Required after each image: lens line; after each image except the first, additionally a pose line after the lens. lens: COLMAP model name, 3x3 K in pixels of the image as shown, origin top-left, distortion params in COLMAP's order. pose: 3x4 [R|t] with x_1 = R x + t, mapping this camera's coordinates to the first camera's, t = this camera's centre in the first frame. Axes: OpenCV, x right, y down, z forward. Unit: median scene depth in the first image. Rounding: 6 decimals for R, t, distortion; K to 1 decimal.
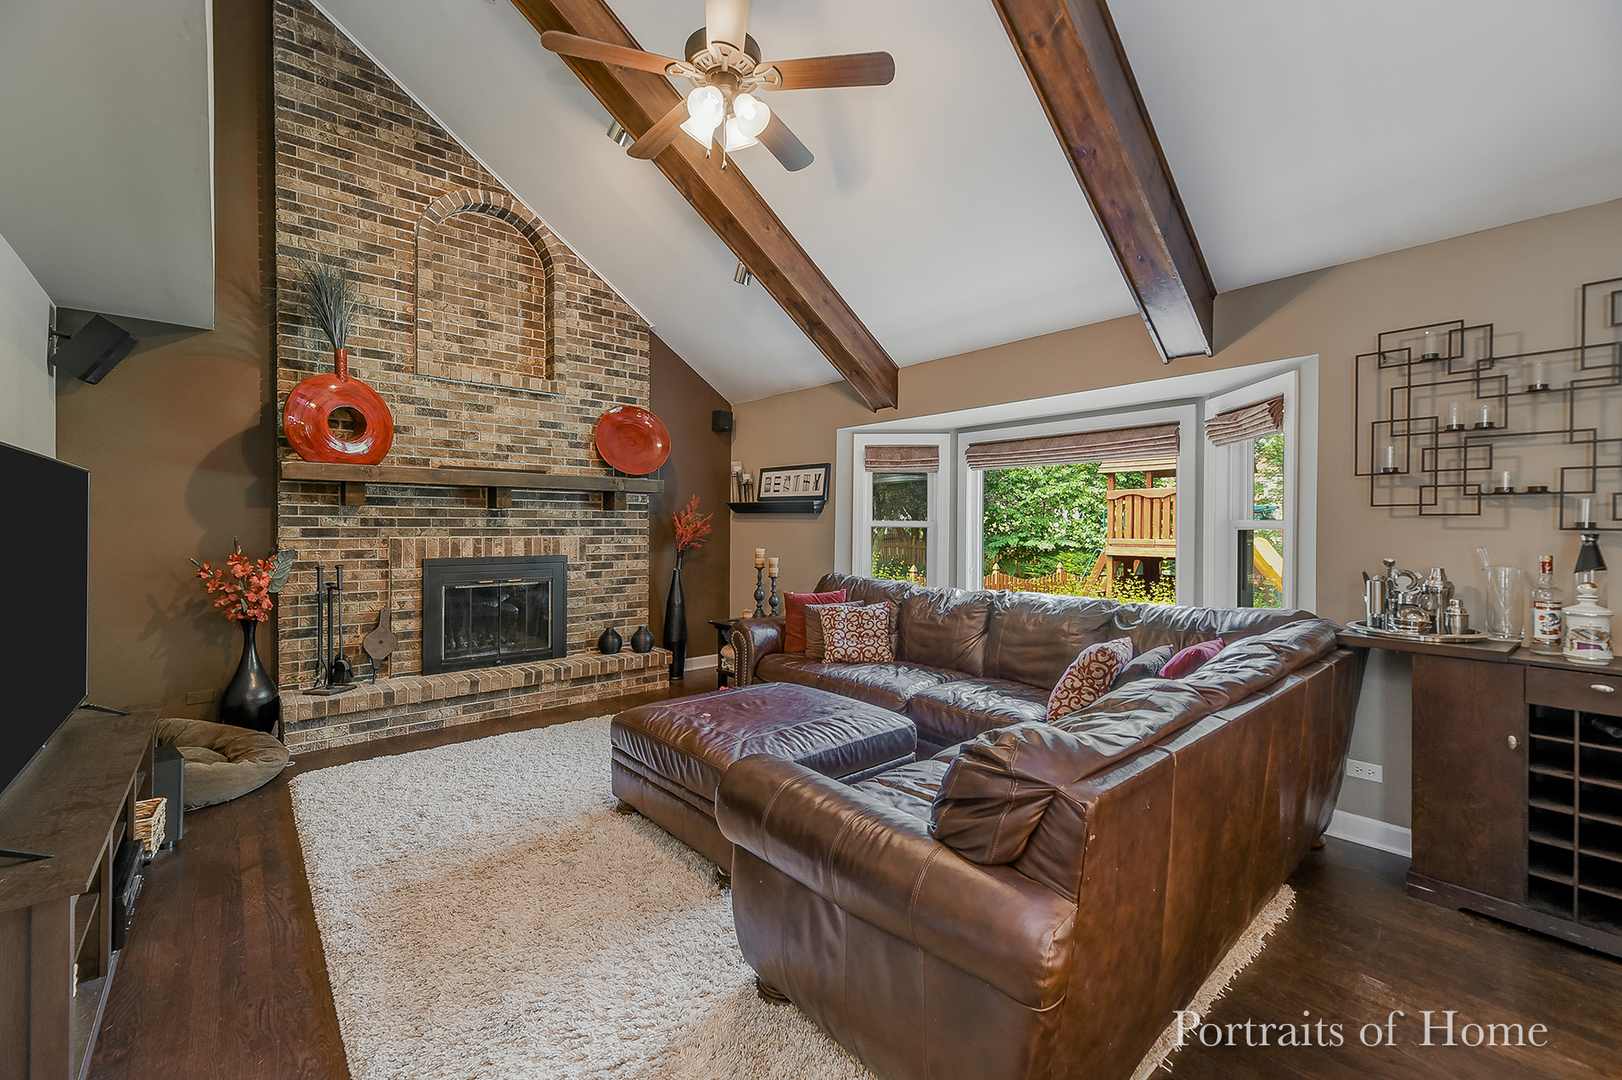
lens RADIAL K [[660.8, 0, 811.0], [0, 660.8, 540.0], [0, 0, 1]] dist [0.015878, 0.000089]
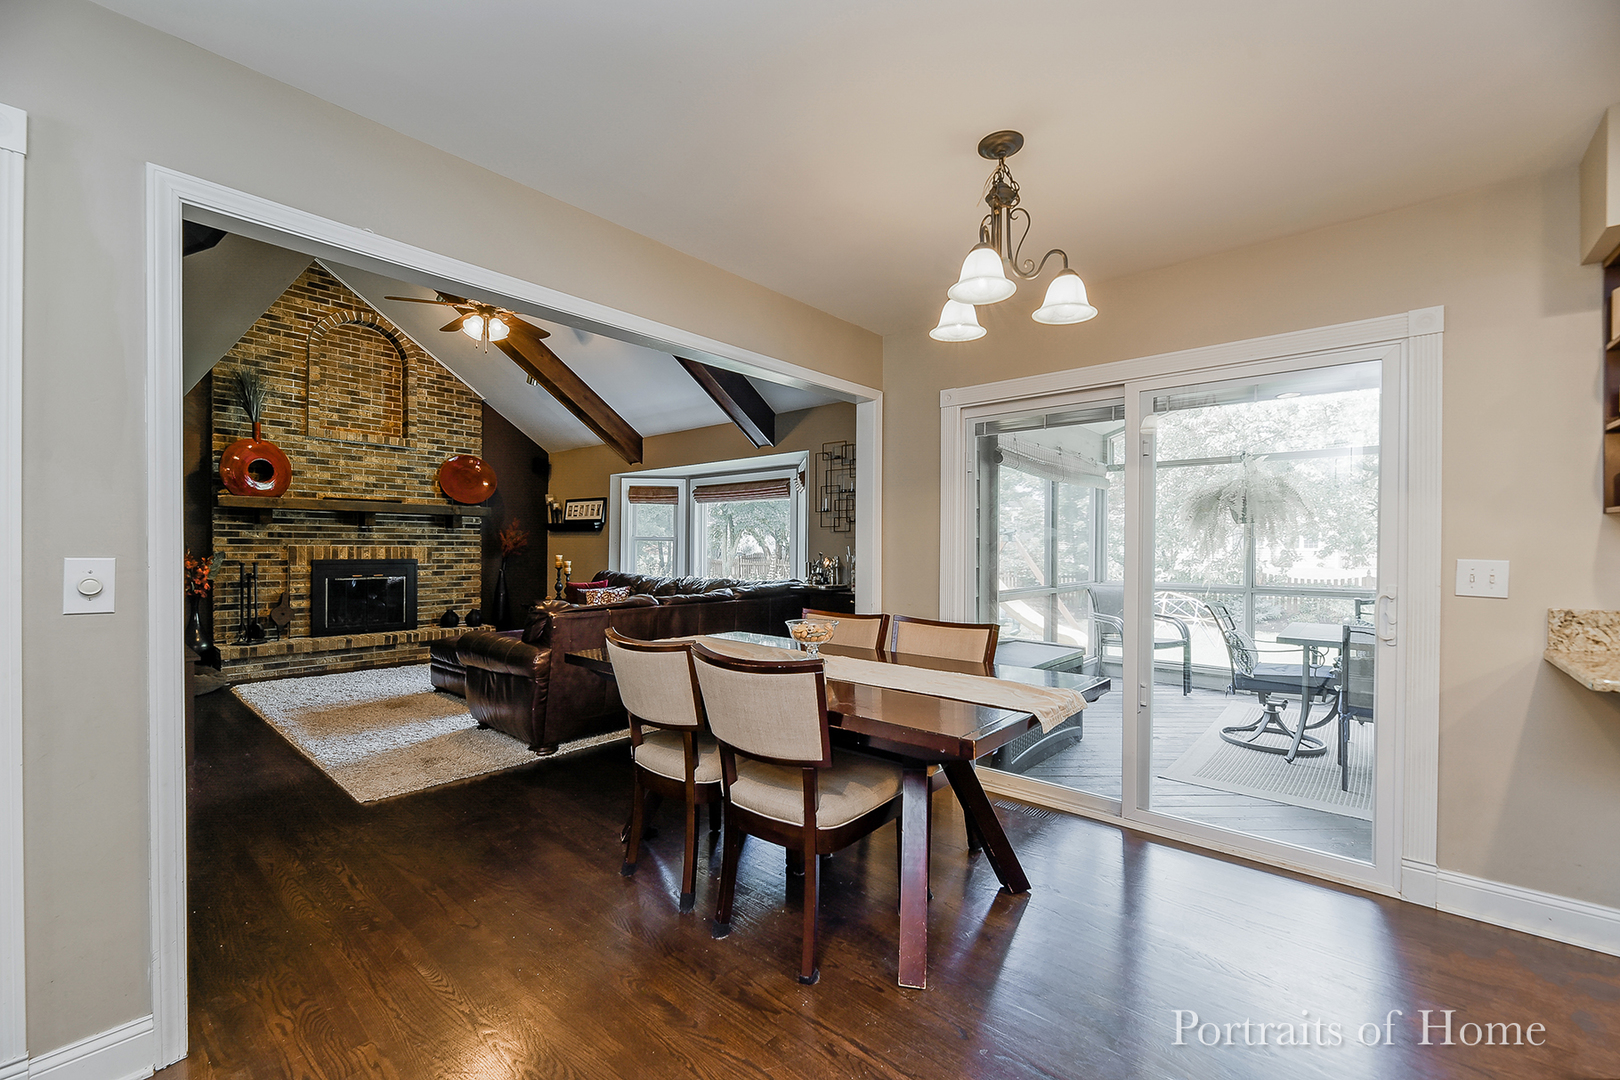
lens RADIAL K [[671.1, 0, 806.7], [0, 671.1, 562.4], [0, 0, 1]] dist [-0.000538, -0.000221]
pose [[0.991723, -0.000523, 0.128395, 0.306767], [0.000659, 0.999999, -0.001022, 0.034440], [-0.128395, 0.001098, 0.991723, -0.602241]]
